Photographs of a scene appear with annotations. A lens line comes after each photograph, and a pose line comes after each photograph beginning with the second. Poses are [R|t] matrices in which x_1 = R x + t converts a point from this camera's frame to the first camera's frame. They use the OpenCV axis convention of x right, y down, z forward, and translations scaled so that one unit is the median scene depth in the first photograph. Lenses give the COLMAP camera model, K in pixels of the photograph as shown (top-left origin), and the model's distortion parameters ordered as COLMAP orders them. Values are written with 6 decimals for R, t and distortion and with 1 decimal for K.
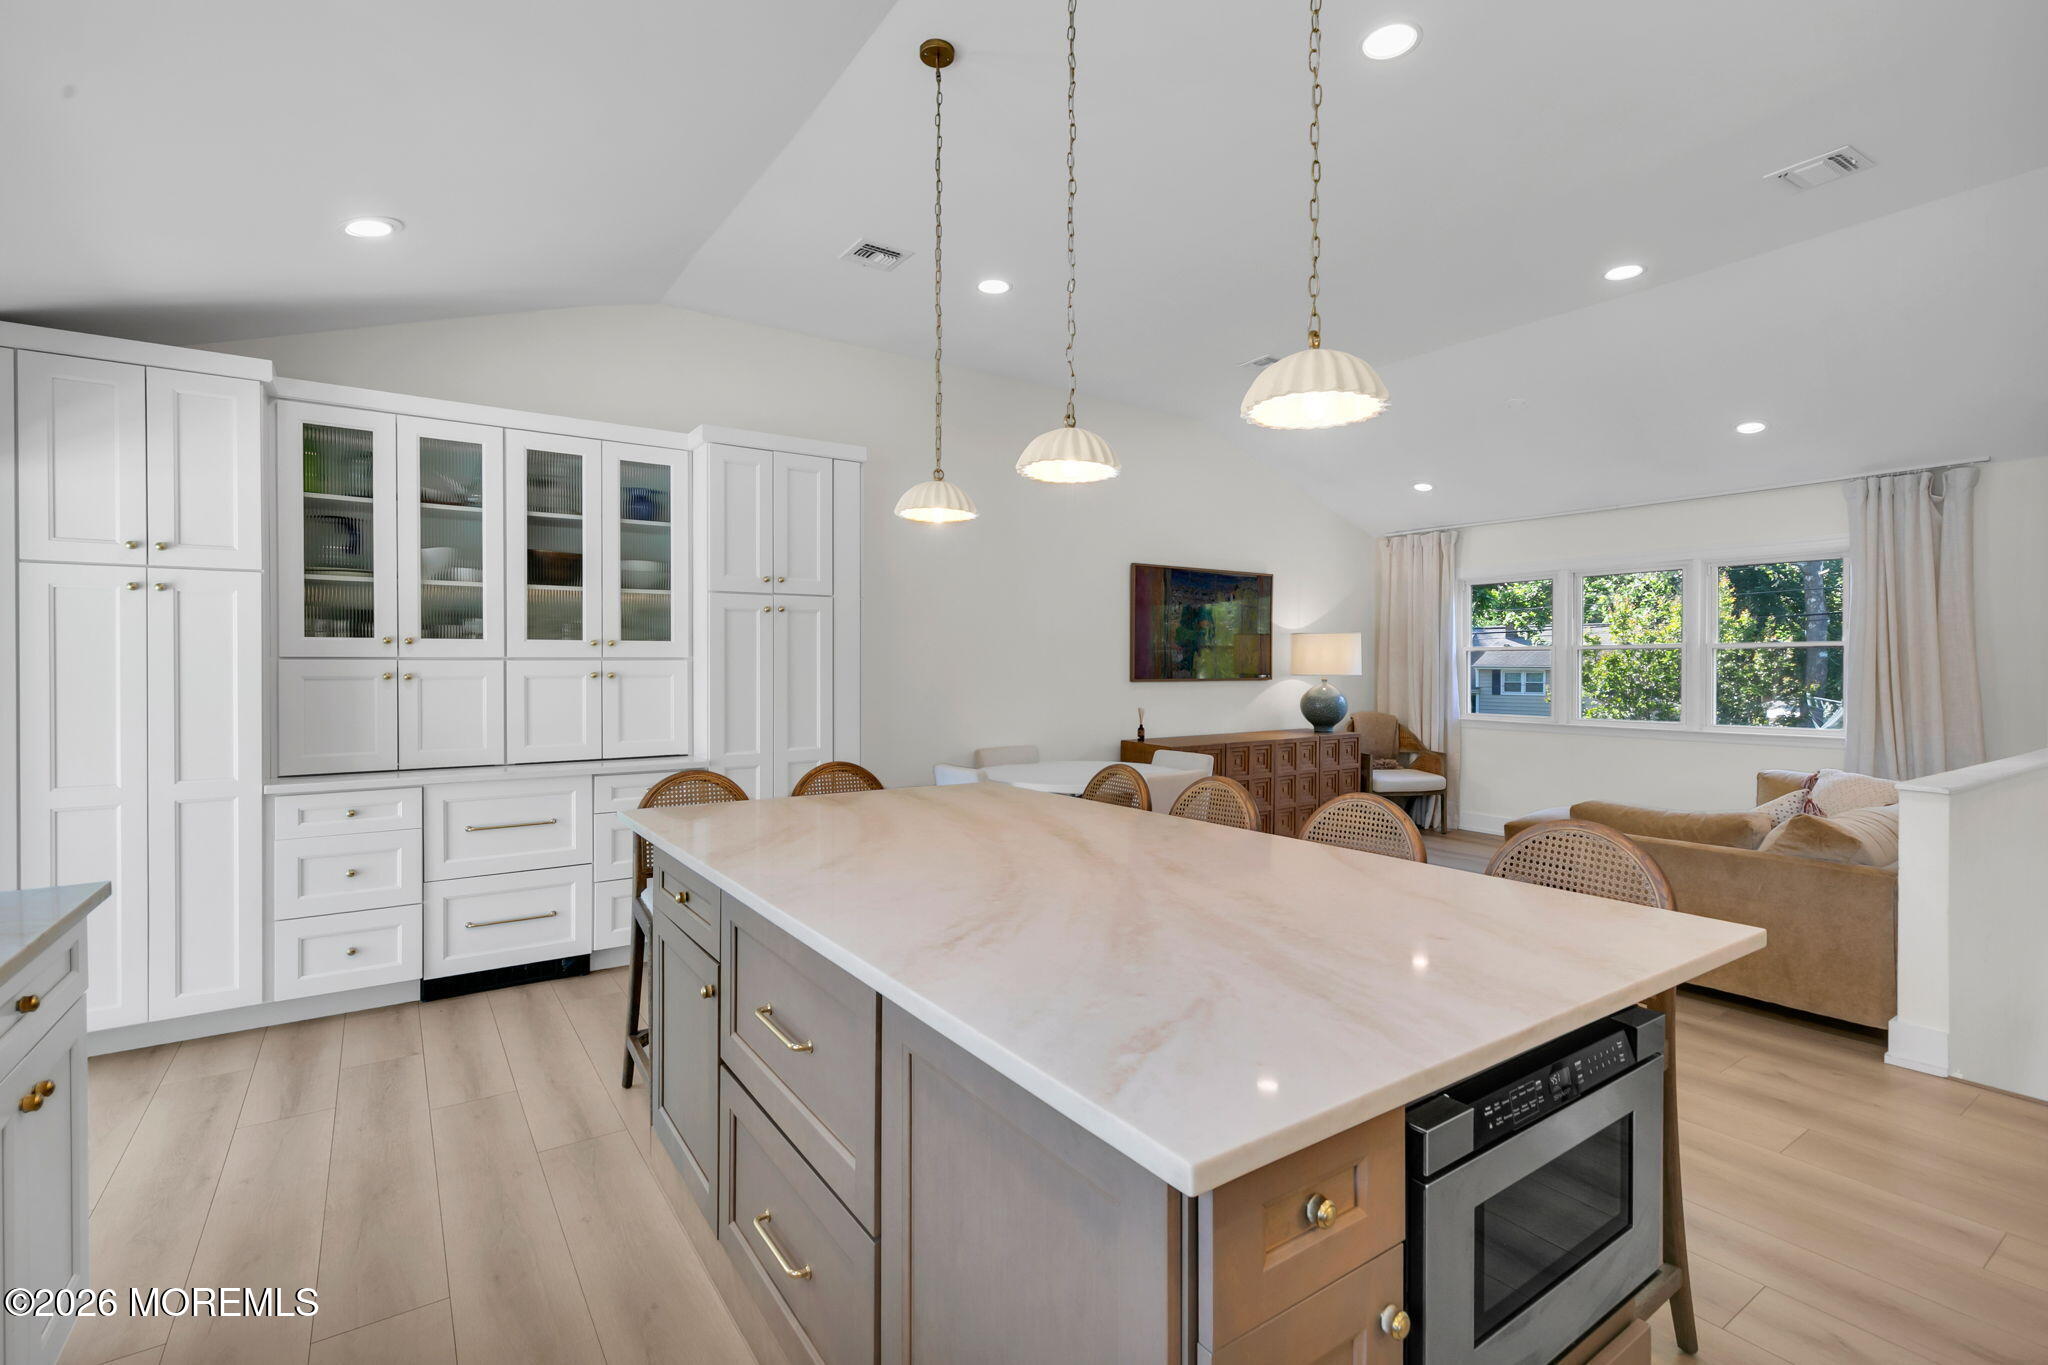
lens RADIAL K [[926.7, 0, 1009.0], [0, 926.7, 672.4], [0, 0, 1]] dist [0.006785, 0.000485]
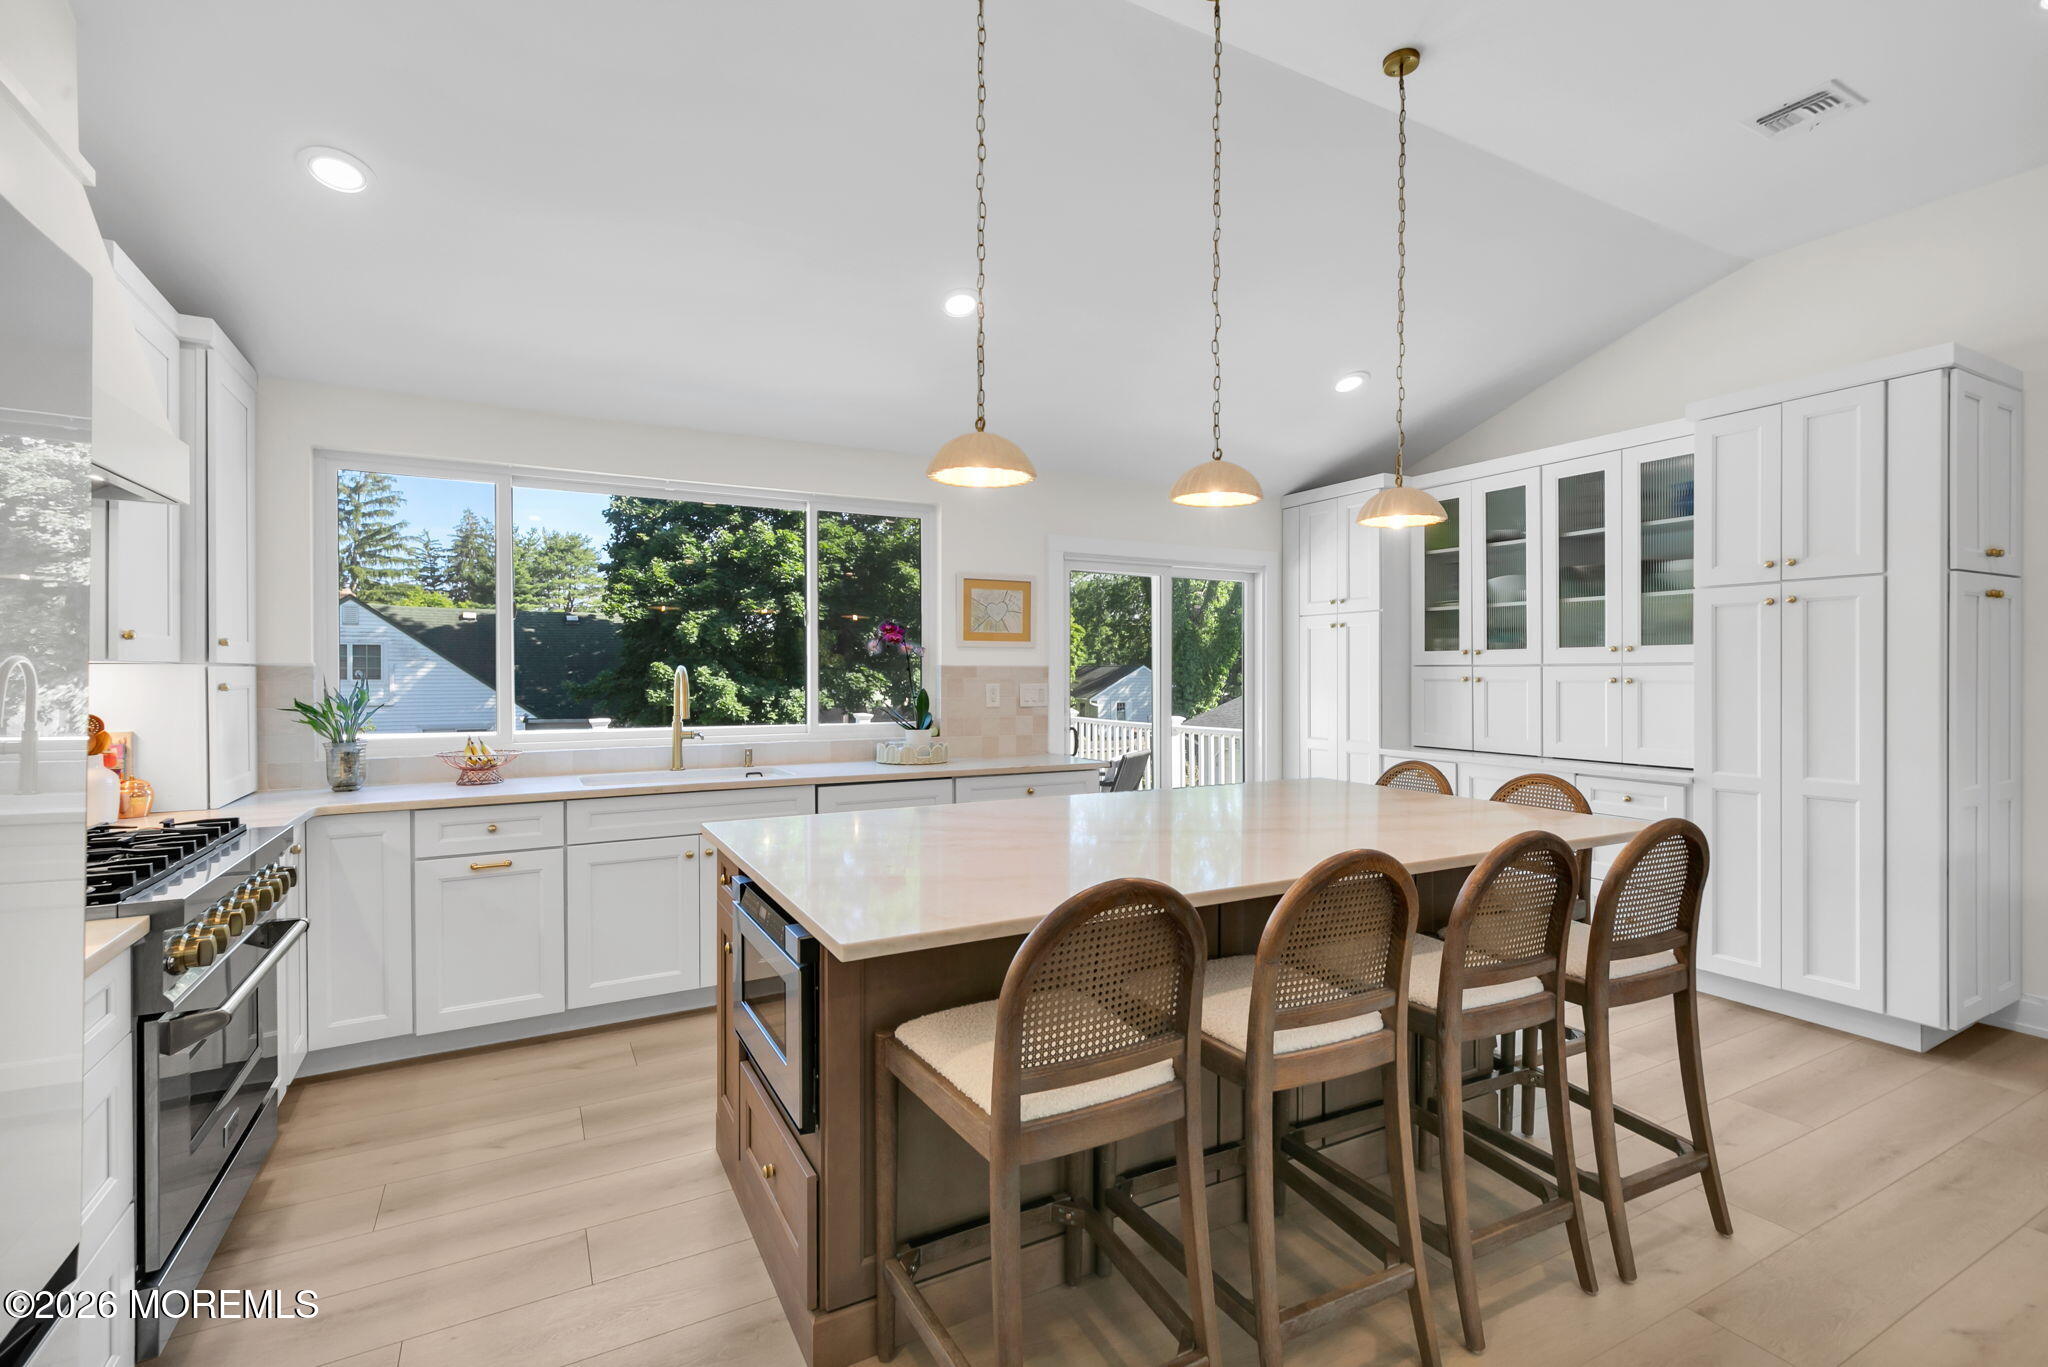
lens RADIAL K [[926.7, 0, 1030.3], [0, 926.7, 681.4], [0, 0, 1]] dist [0.006785, 0.000485]
pose [[-0.092106, 0.011177, -0.995687, 0.659376], [-0.007034, 0.999905, 0.011875, -0.003911], [0.995724, 0.008097, -0.092018, 0.467323]]
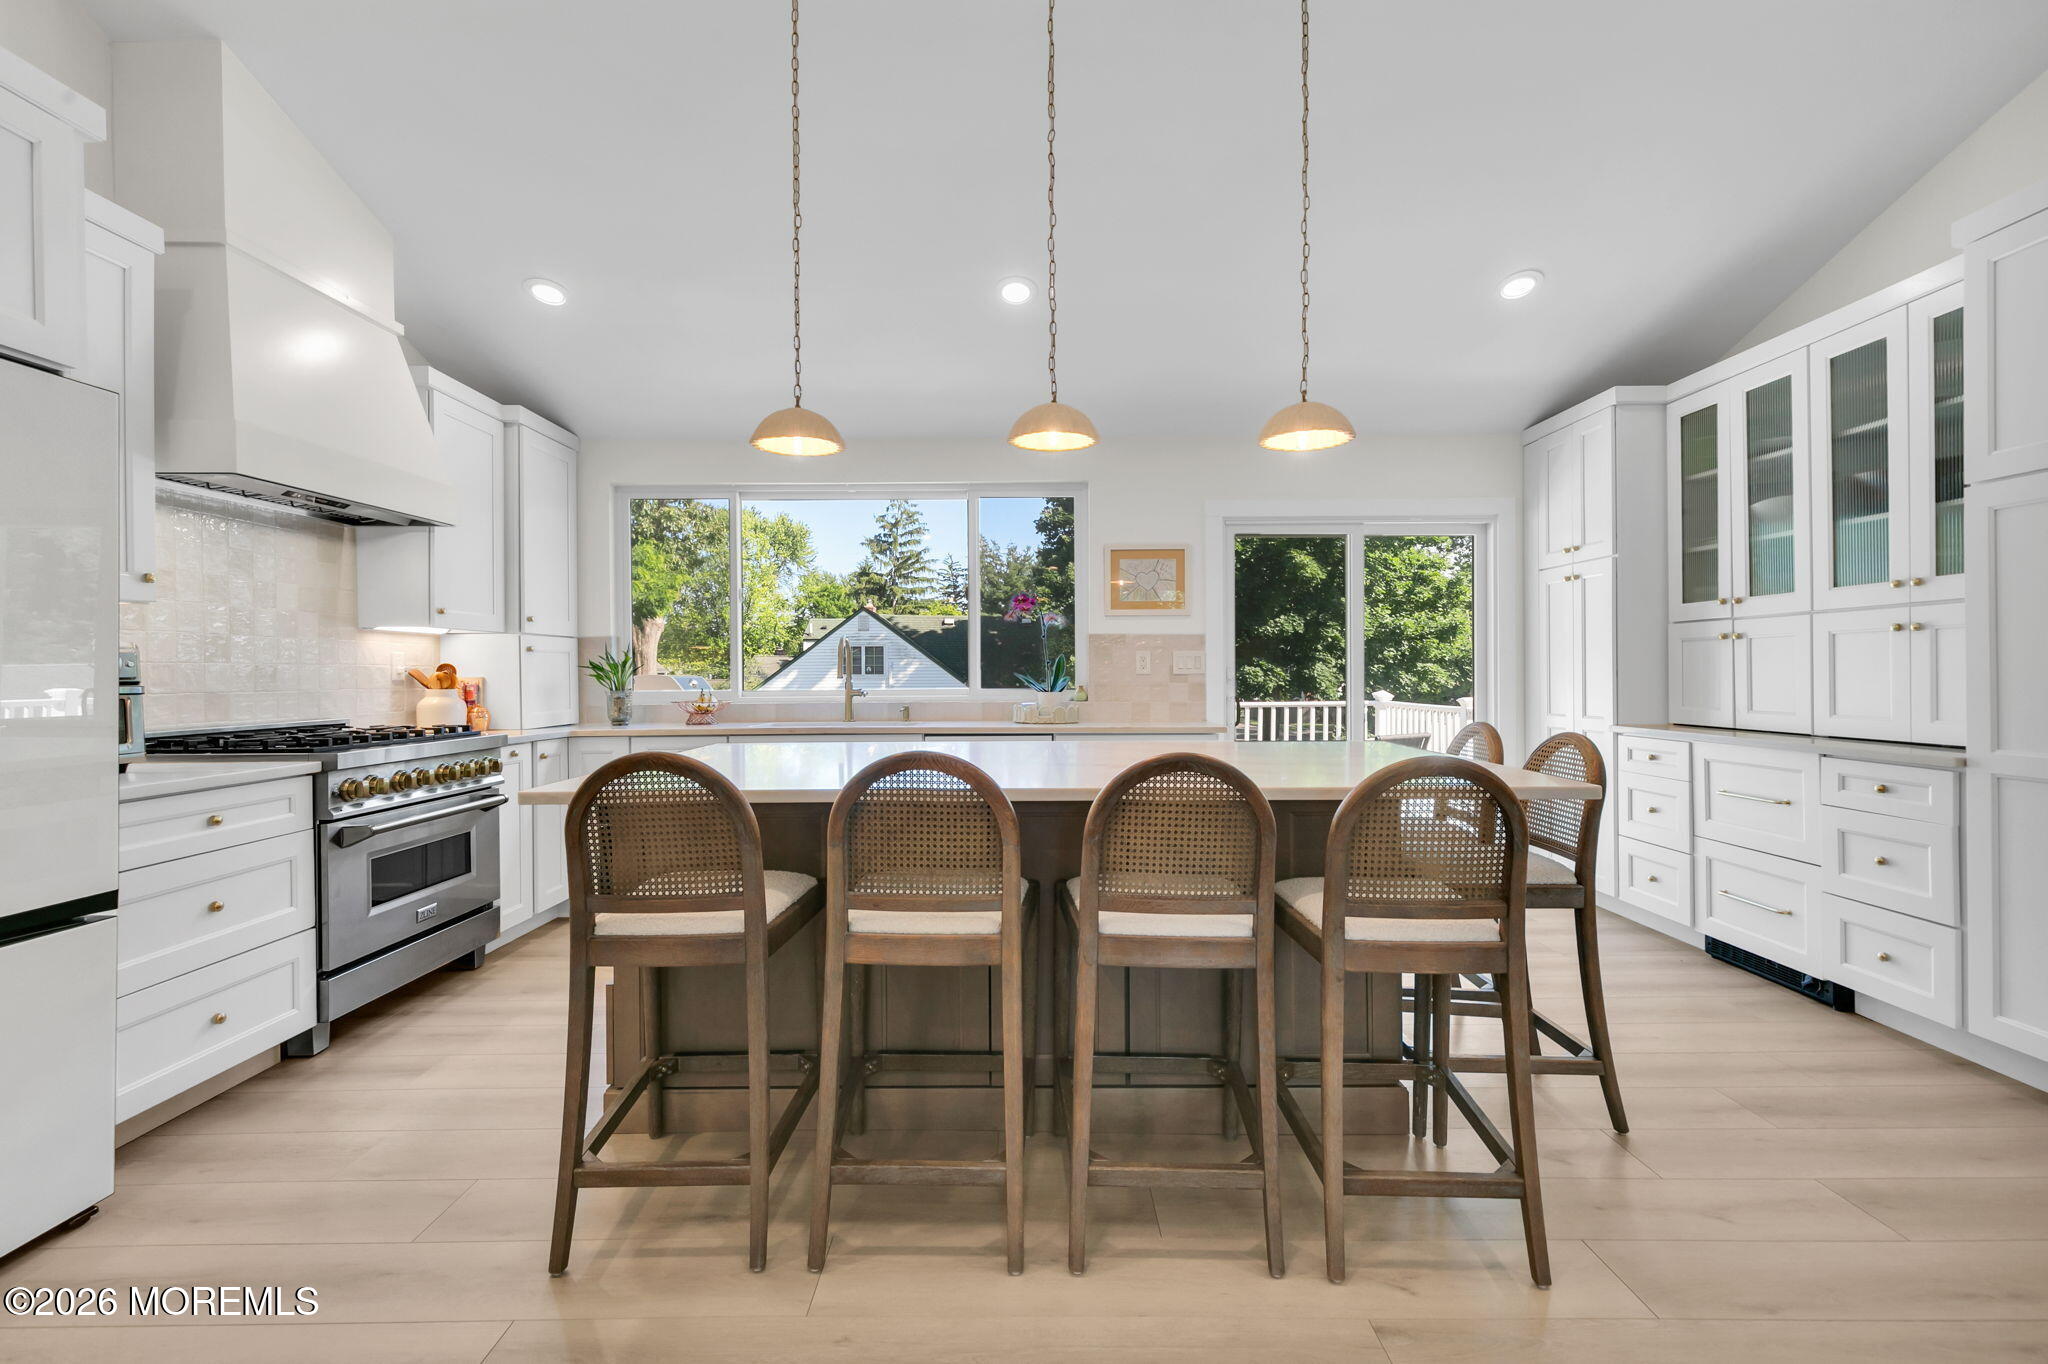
lens RADIAL K [[926.7, 0, 1034.1], [0, 926.7, 680.4], [0, 0, 1]] dist [0.006785, 0.000485]
pose [[-0.555372, 0.010665, -0.831534, 0.571111], [0.000253, 0.999920, 0.012656, 0.036689], [0.831602, 0.006818, -0.555330, 0.869916]]
